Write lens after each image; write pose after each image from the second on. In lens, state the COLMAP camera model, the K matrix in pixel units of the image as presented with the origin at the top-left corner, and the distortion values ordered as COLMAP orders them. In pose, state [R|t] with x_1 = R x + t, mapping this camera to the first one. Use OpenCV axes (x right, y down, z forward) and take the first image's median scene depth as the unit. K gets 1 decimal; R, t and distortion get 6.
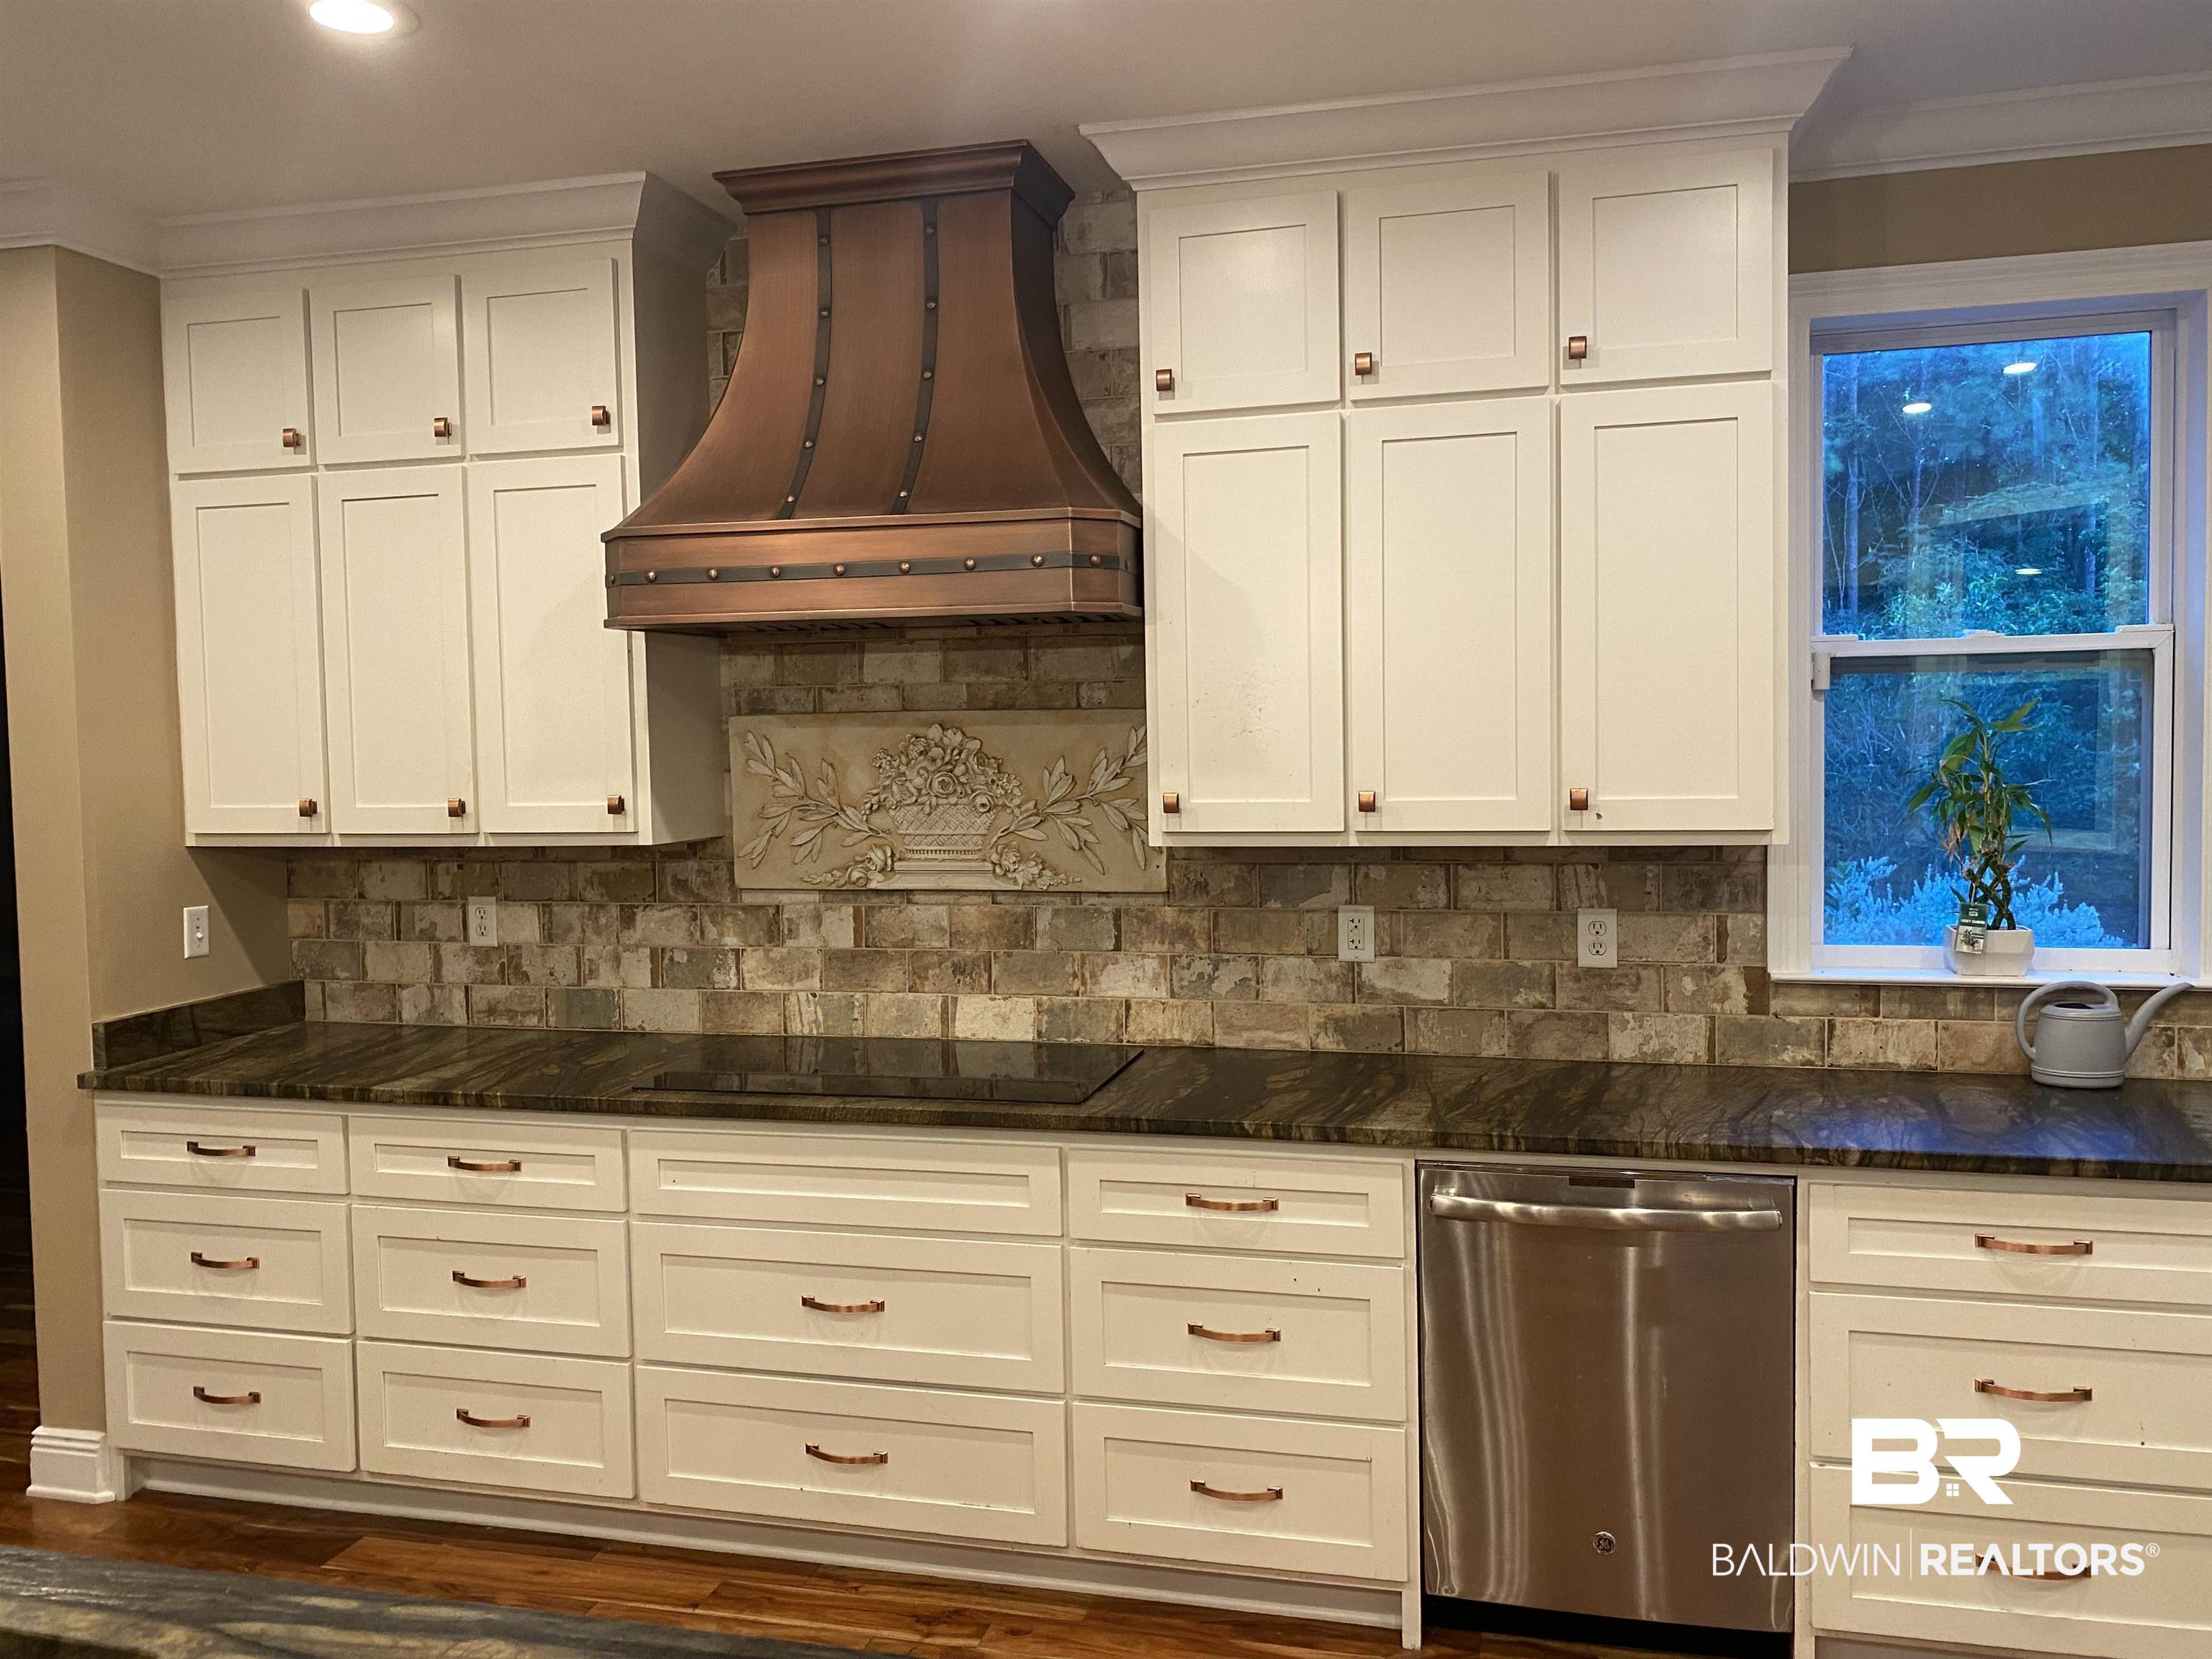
lens RADIAL K [[1693.6, 0, 1097.2], [0, 1693.6, 805.1], [0, 0, 1]] dist [0.048472, -0.050823]
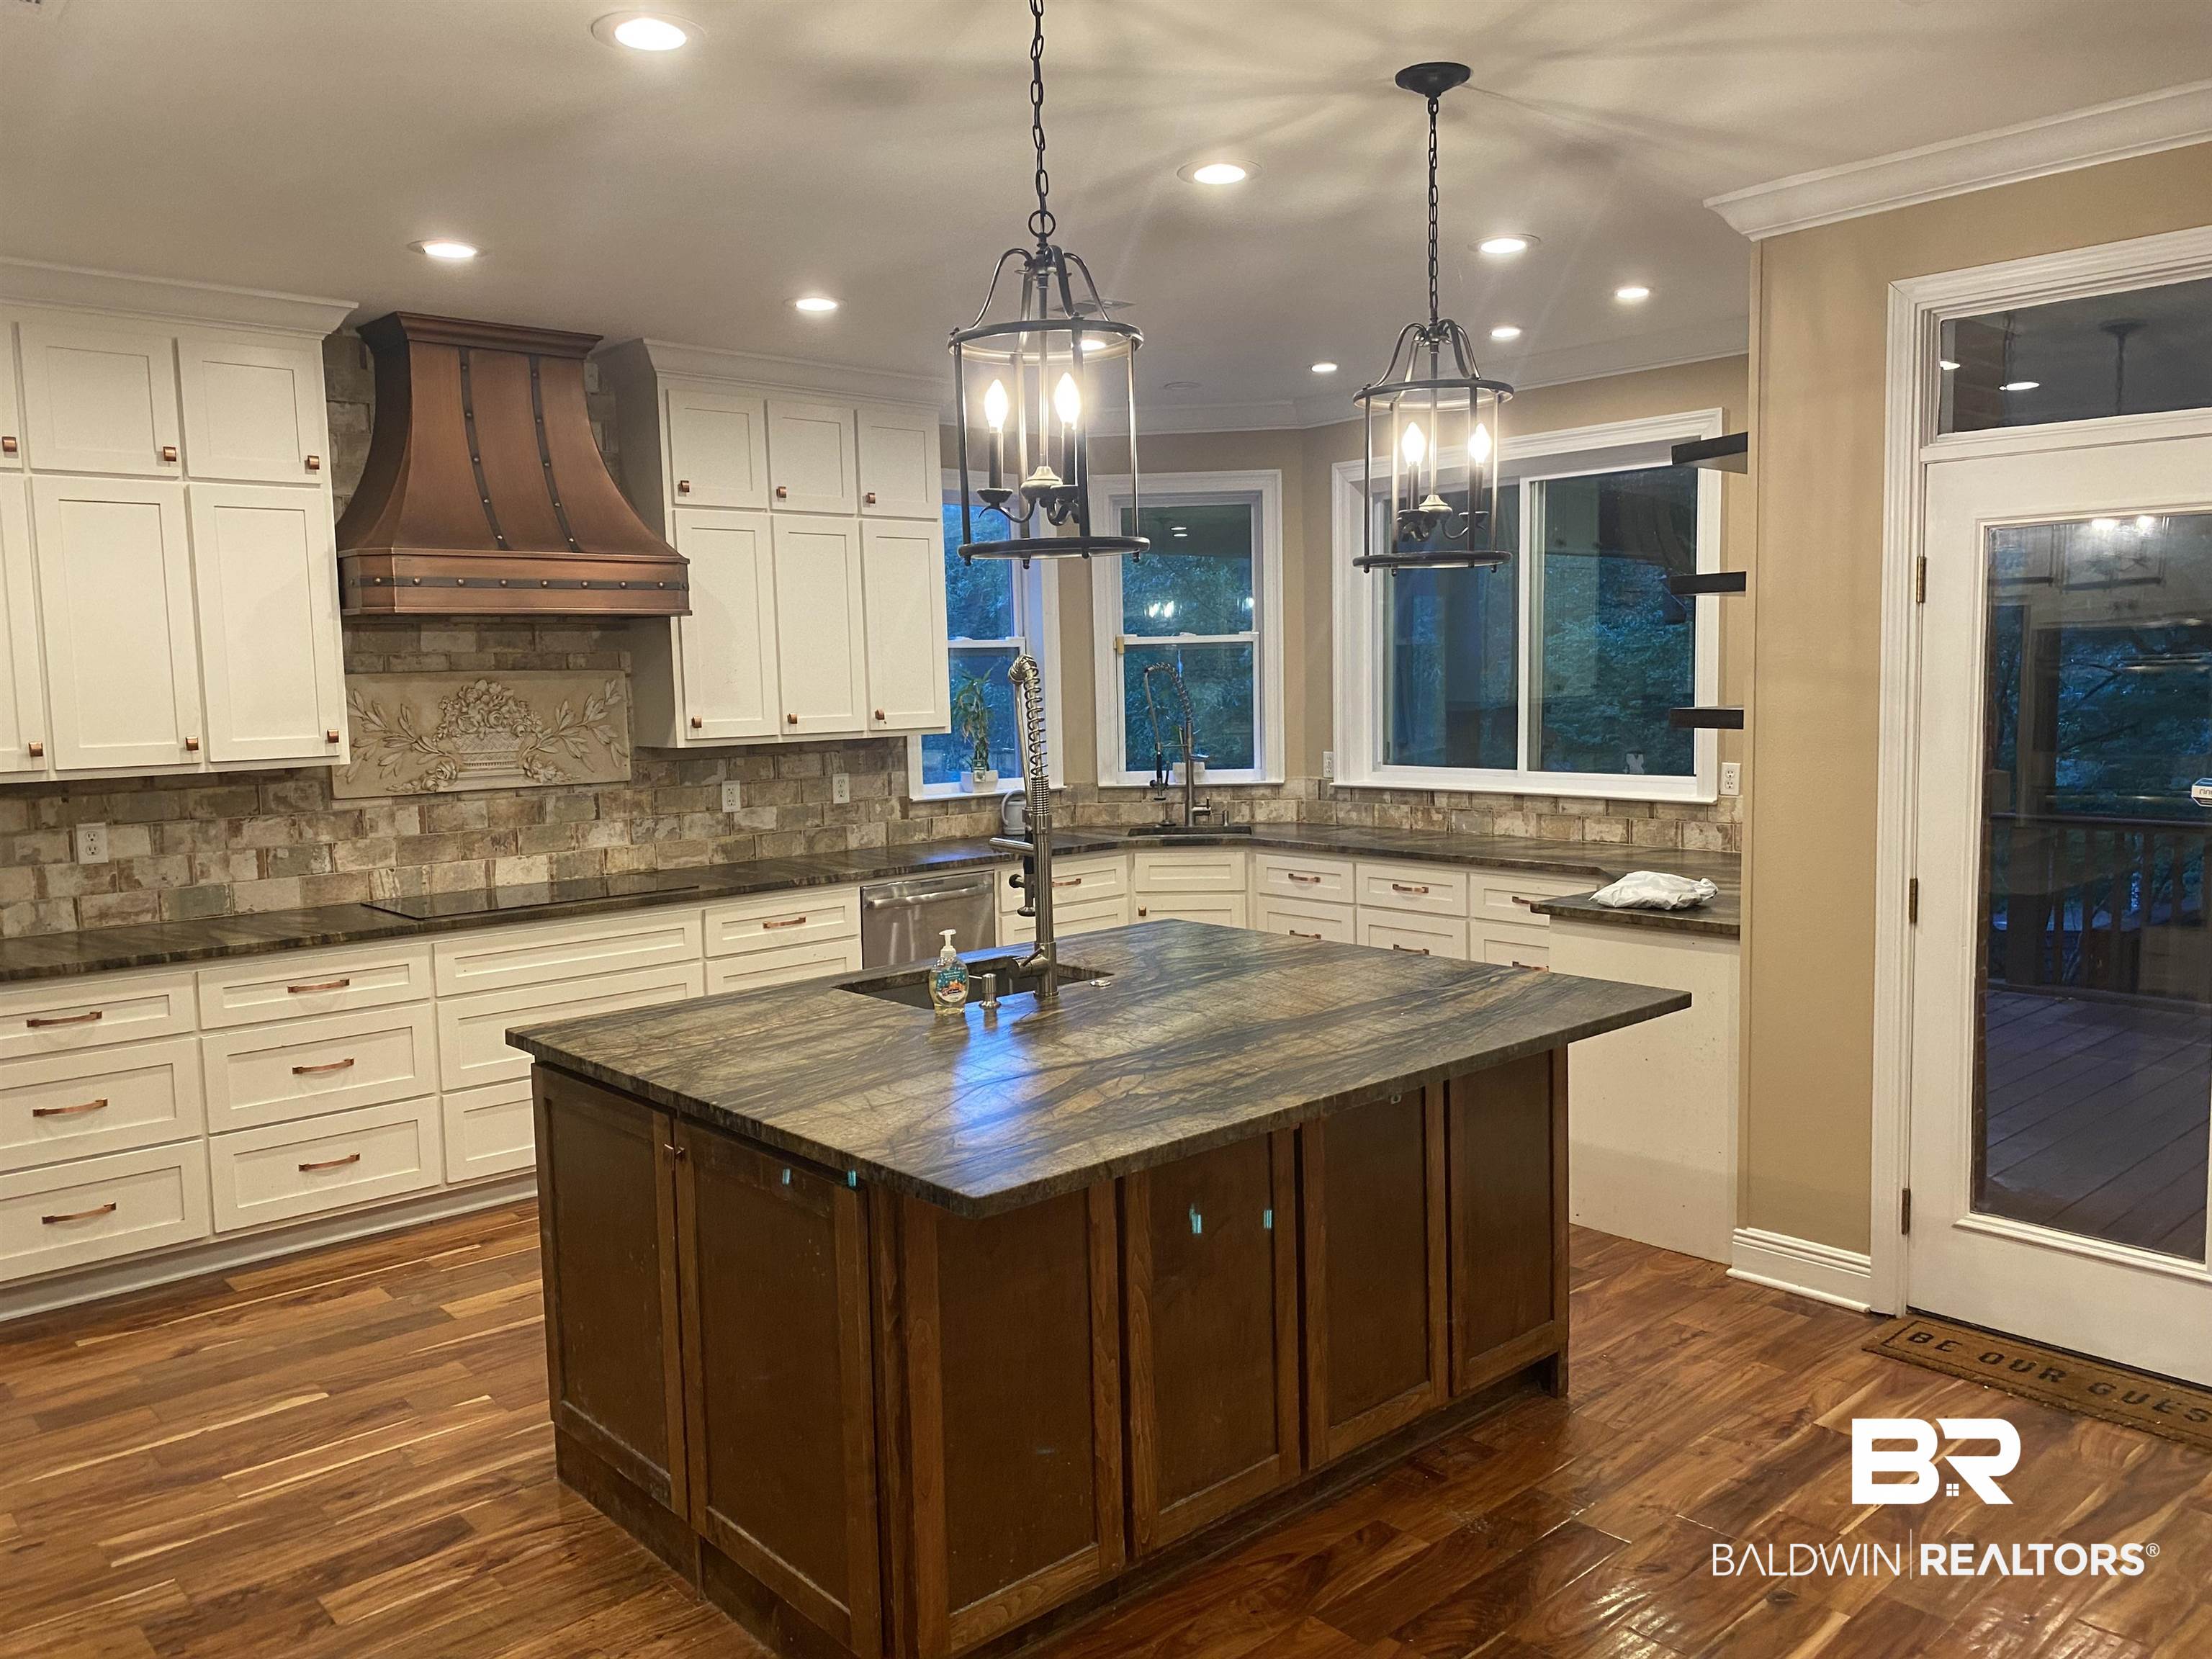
lens RADIAL K [[1693.6, 0, 1115.5], [0, 1693.6, 839.3], [0, 0, 1]] dist [0.048472, -0.050823]
pose [[0.549357, -0.077918, 0.831947, -1.069408], [0.053011, 0.996887, 0.058362, 0.035817], [-0.833904, 0.012041, 0.551778, -0.317413]]
